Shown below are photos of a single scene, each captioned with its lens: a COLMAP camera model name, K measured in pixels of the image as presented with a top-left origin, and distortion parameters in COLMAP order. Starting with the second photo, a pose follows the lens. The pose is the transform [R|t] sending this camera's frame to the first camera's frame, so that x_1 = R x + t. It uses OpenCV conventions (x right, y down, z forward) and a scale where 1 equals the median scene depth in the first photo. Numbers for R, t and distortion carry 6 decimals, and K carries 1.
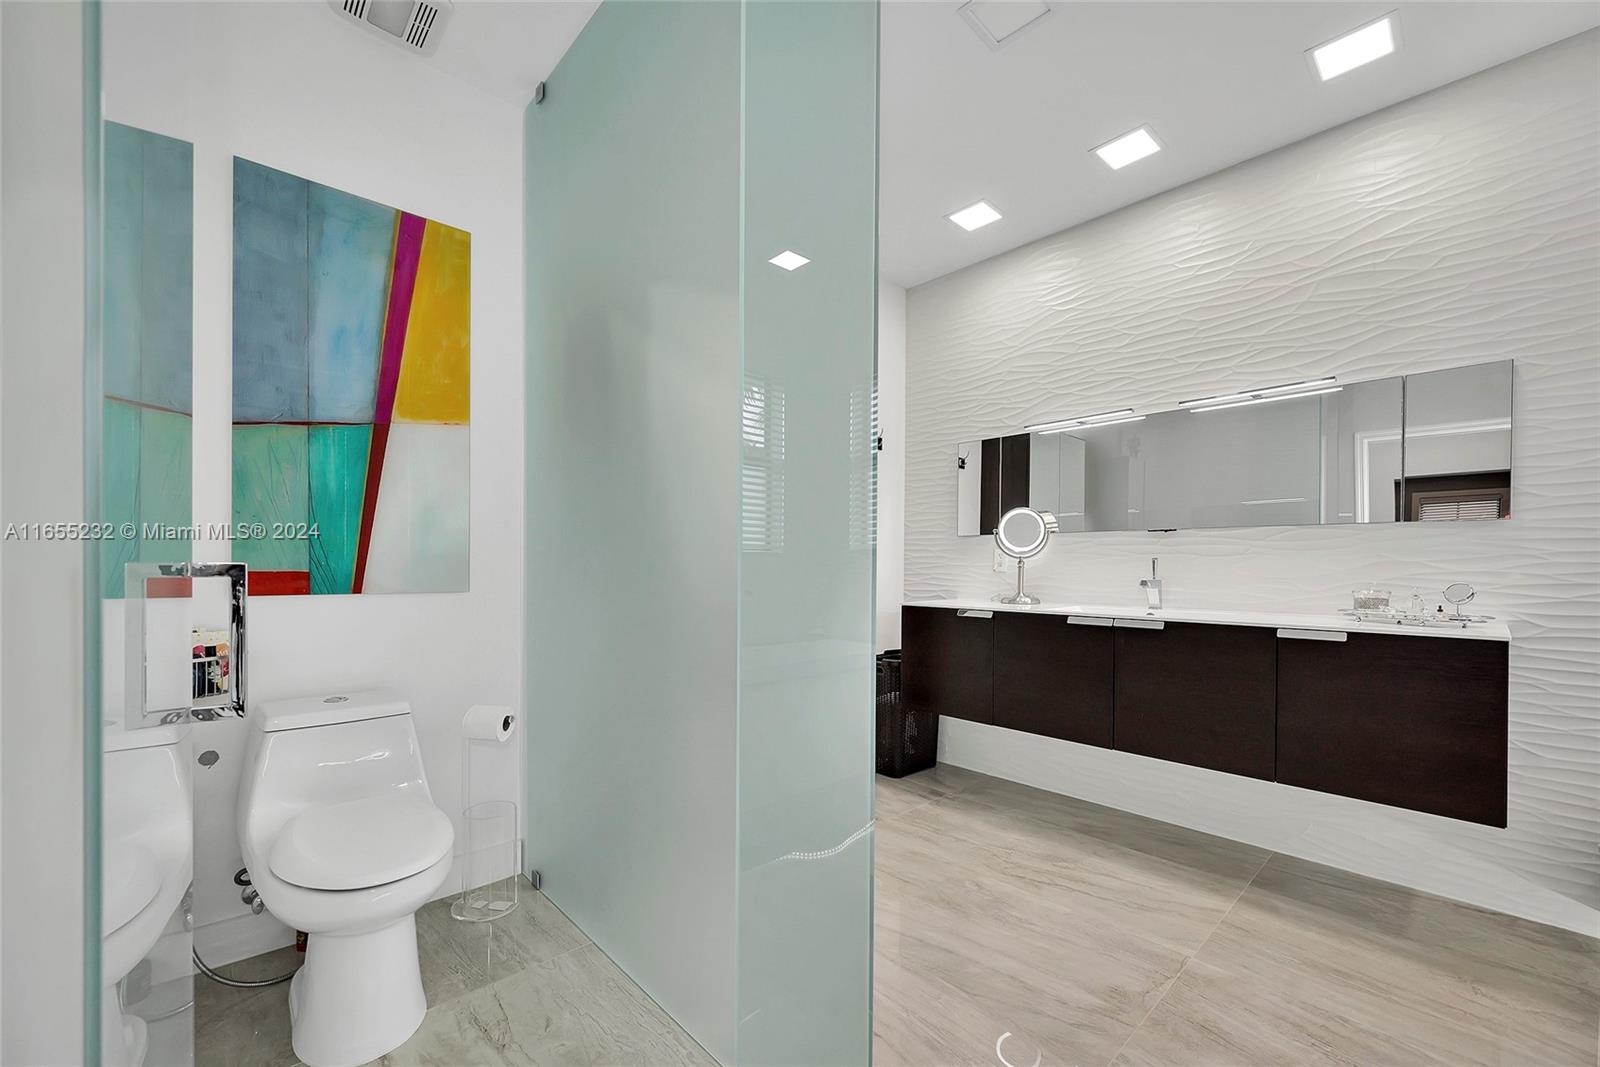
lens RADIAL K [[651.1, 0, 792.0], [0, 651.1, 567.8], [0, 0, 1]] dist [0.000200, -0.000206]
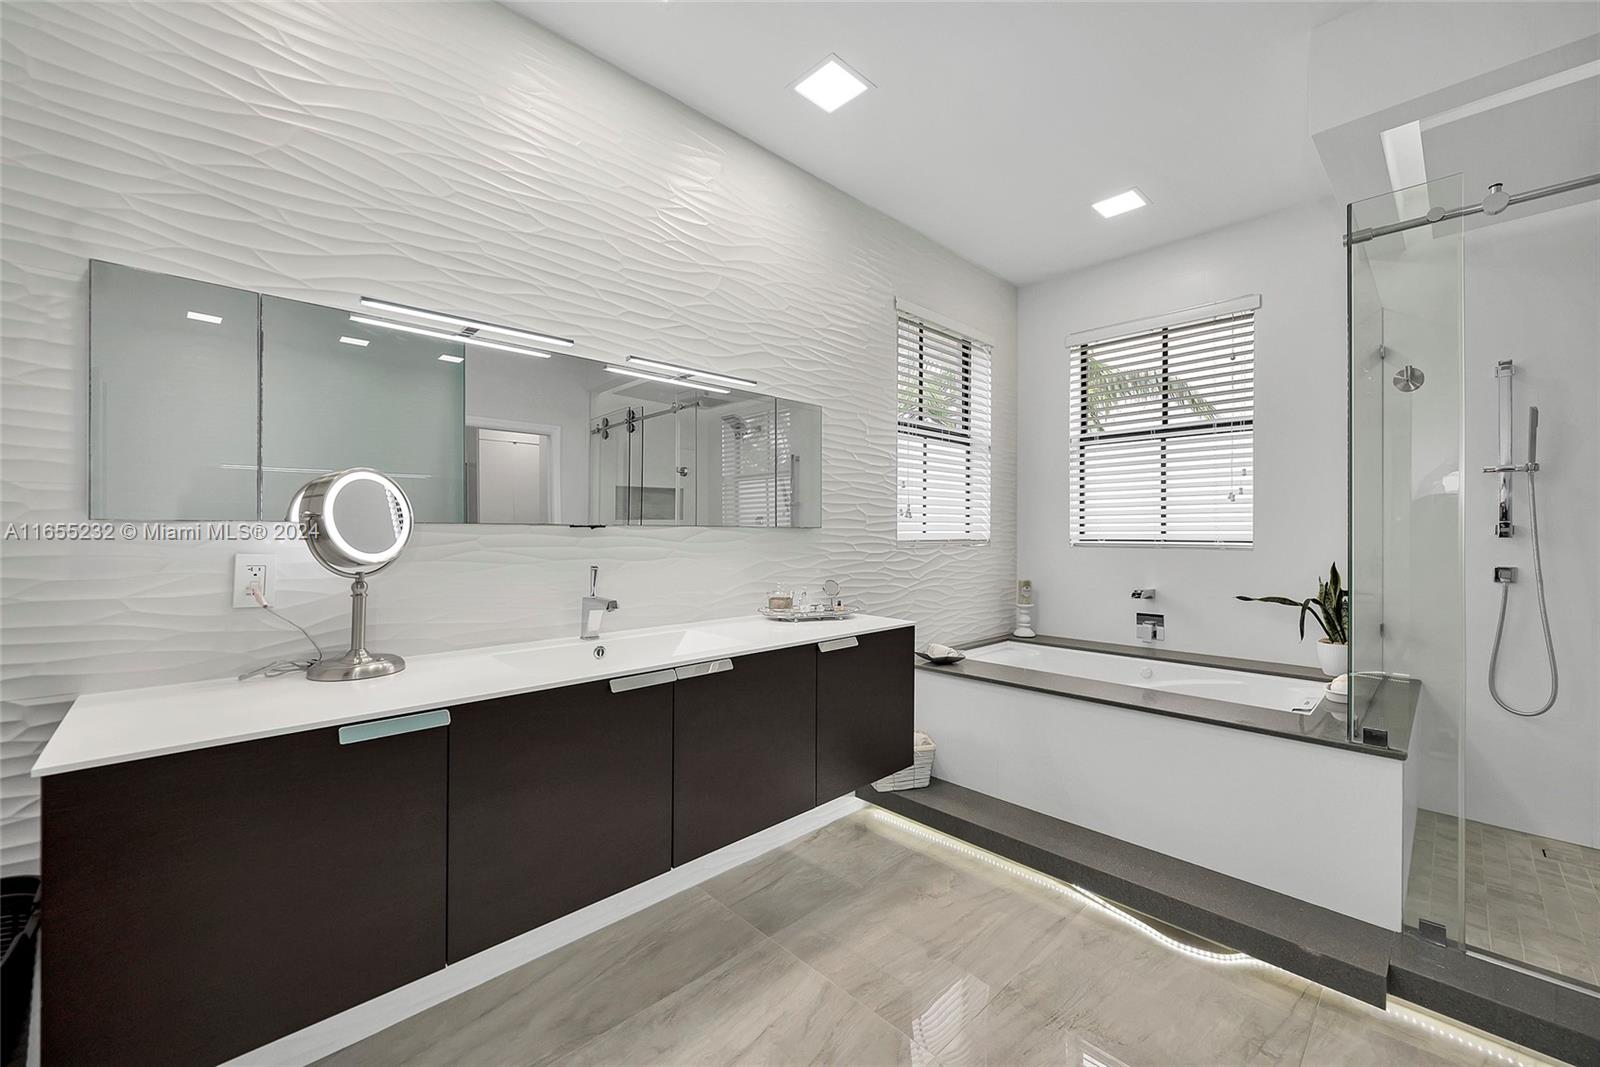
lens RADIAL K [[632.4, 0, 800.0], [0, 632.4, 533.5], [0, 0, 1]] dist [-0.006777, -0.000037]
pose [[-0.025089, -0.006209, 0.999666, -0.154163], [0.004064, 0.999972, 0.006313, -0.066514], [-0.999677, 0.004221, -0.025063, 0.994188]]
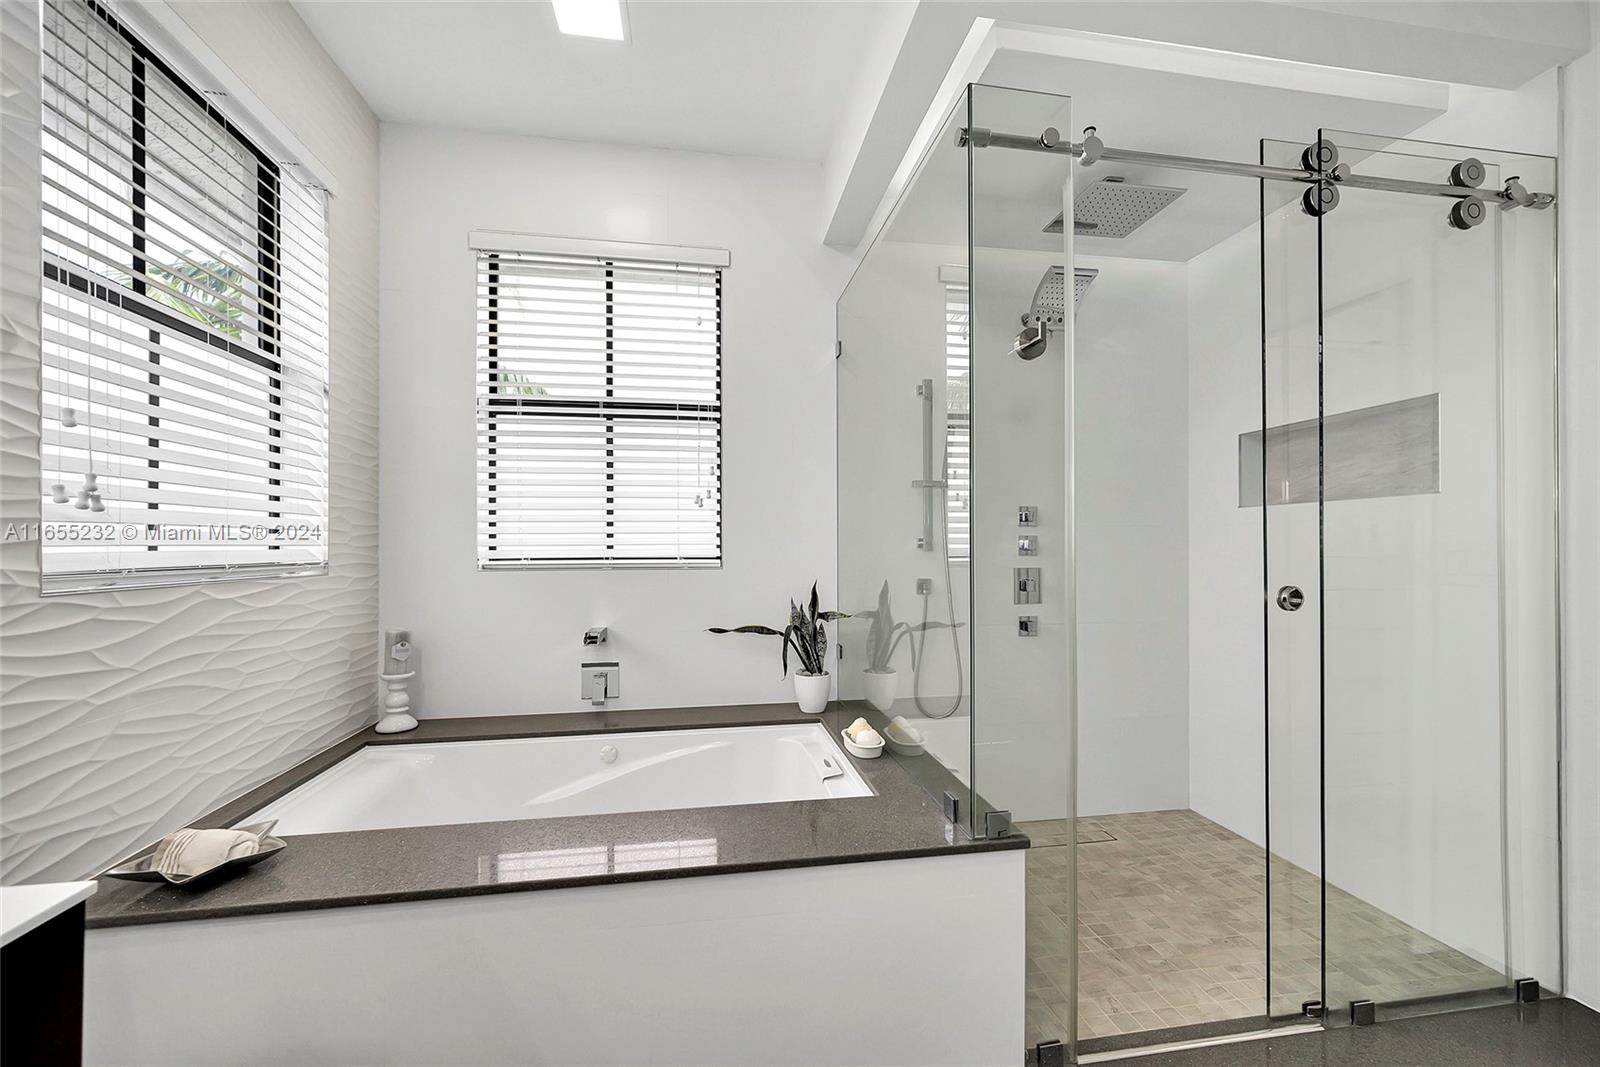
lens RADIAL K [[650.8, 0, 799.4], [0, 650.8, 549.7], [0, 0, 1]] dist [-0.002333, -0.000365]
pose [[-0.838315, -0.003220, 0.545177, 0.447847], [0.003647, 0.999927, 0.011515, -0.063090], [-0.545175, 0.011641, -0.838242, 0.851221]]
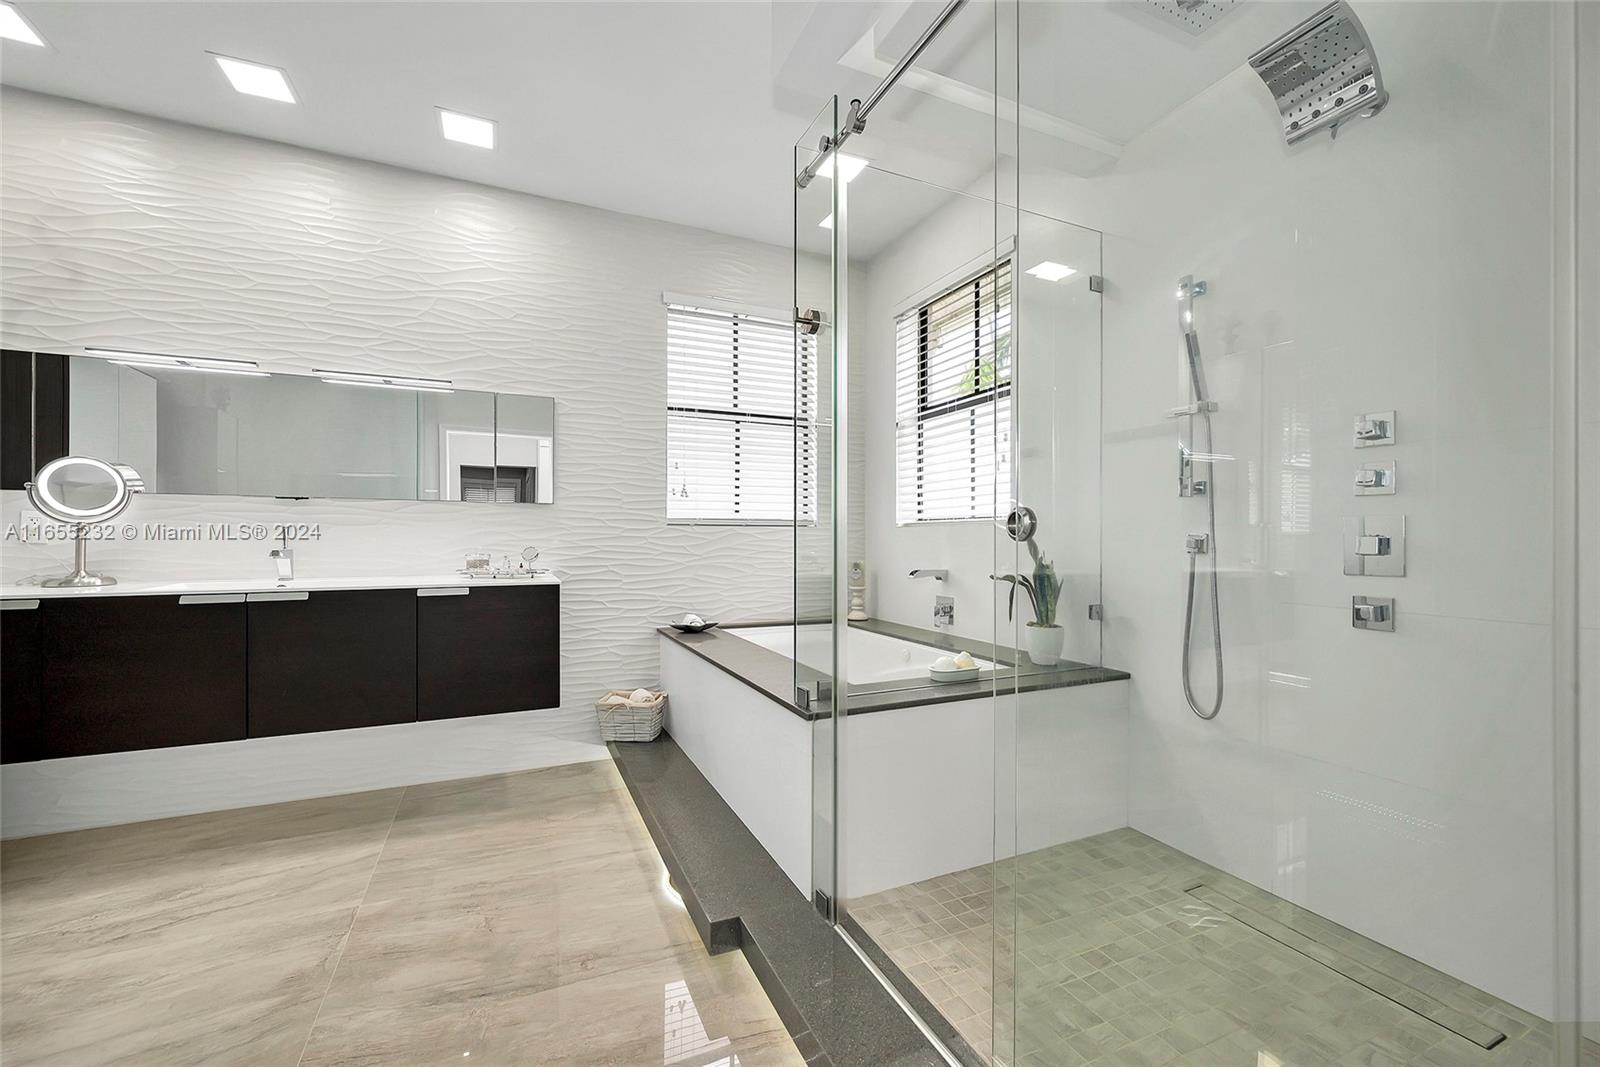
lens RADIAL K [[642.2, 0, 798.0], [0, 642.2, 540.9], [0, 0, 1]] dist [-0.003126, -0.000273]
pose [[0.310057, -0.005677, 0.950701, -0.122931], [0.004422, 0.999980, 0.004529, 0.005915], [-0.950708, 0.002800, 0.310076, 0.002489]]
